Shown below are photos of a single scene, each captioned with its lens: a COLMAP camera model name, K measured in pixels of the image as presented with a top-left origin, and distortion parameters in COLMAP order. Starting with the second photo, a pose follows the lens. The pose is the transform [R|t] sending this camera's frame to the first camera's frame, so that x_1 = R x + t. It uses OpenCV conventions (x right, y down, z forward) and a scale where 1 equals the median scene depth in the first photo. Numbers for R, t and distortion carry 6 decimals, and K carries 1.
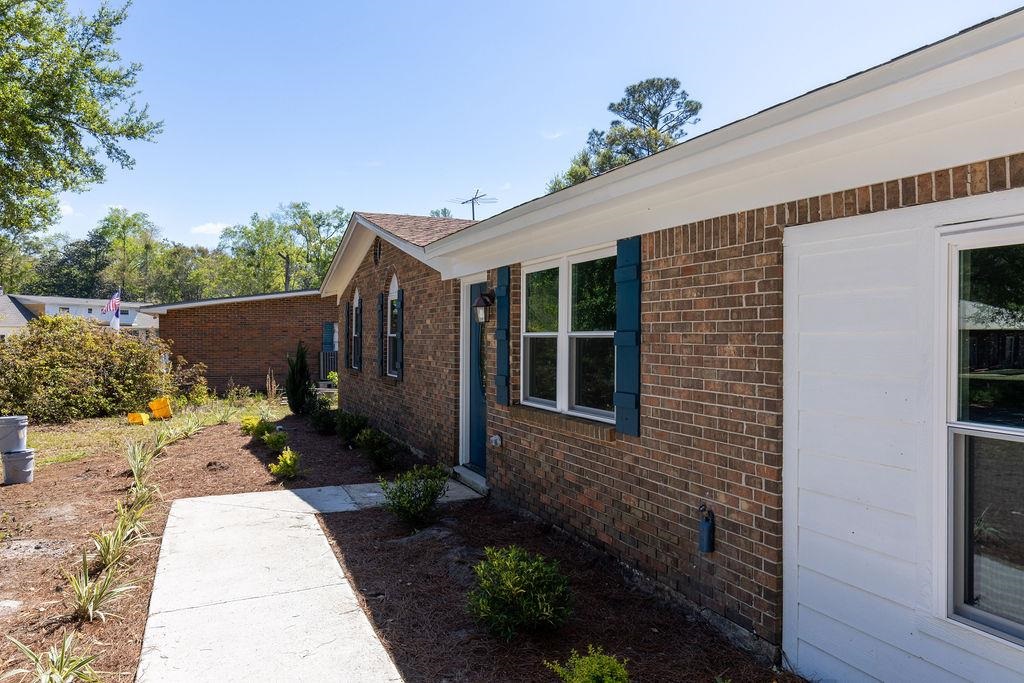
lens RADIAL K [[708.9, 0, 512.0], [0, 708.9, 341.5], [0, 0, 1]] dist [-0.003159, -0.000892]
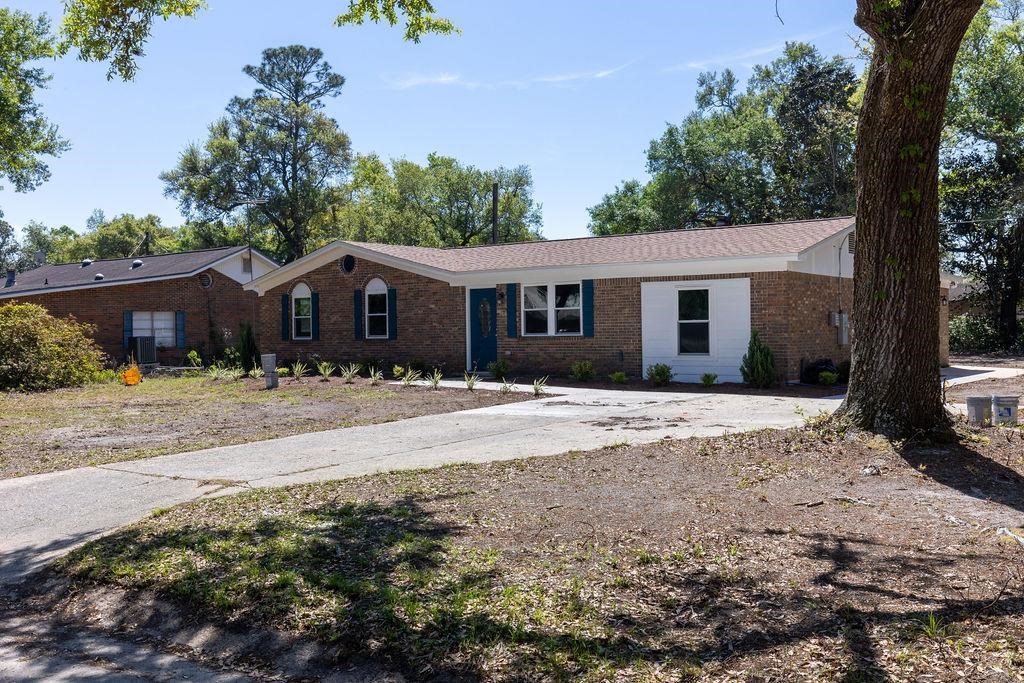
lens RADIAL K [[994.9, 0, 512.0], [0, 994.9, 341.5], [0, 0, 1]] dist [0.001179, -0.014832]
pose [[0.861864, -0.022972, 0.506619, -0.223214], [0.022547, 0.999721, 0.006973, 0.009547], [-0.506639, 0.005413, 0.862142, -0.254183]]
